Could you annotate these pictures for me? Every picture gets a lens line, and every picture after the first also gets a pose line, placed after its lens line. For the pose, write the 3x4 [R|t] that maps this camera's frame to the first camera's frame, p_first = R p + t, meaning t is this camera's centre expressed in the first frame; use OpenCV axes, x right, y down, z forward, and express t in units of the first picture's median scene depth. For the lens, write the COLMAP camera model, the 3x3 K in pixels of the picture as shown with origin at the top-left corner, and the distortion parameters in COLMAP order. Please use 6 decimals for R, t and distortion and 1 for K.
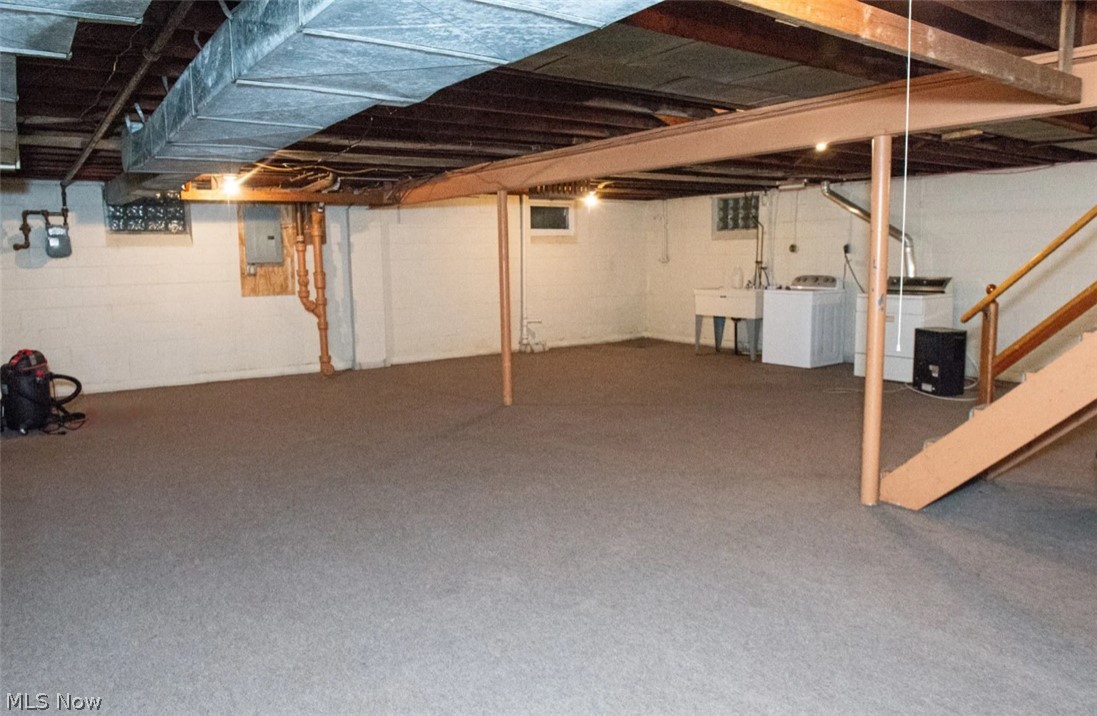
lens RADIAL K [[754.8, 0, 548.5], [0, 754.8, 358.0], [0, 0, 1]] dist [-0.074715, -0.001017]
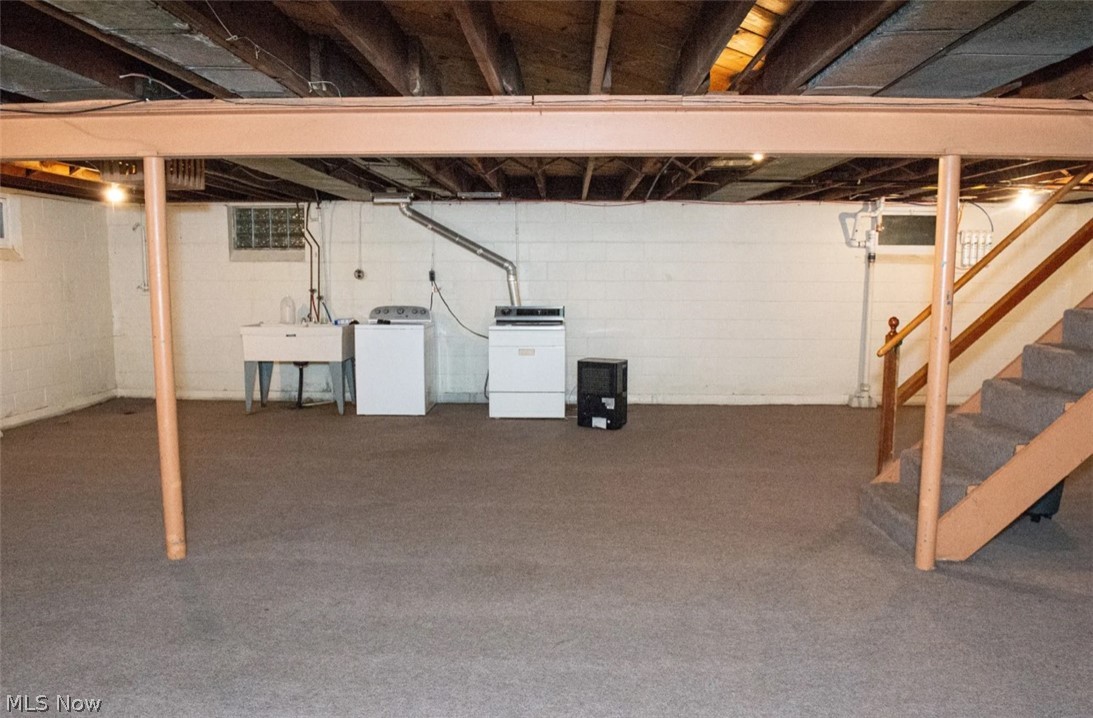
lens RADIAL K [[742.8, 0, 546.5], [0, 742.8, 359.0], [0, 0, 1]] dist [-0.046921, -0.000974]
pose [[0.600460, -0.066515, 0.796883, -0.213631], [0.091982, 0.995665, 0.013798, -0.043714], [-0.794347, 0.065014, 0.603976, 0.334644]]
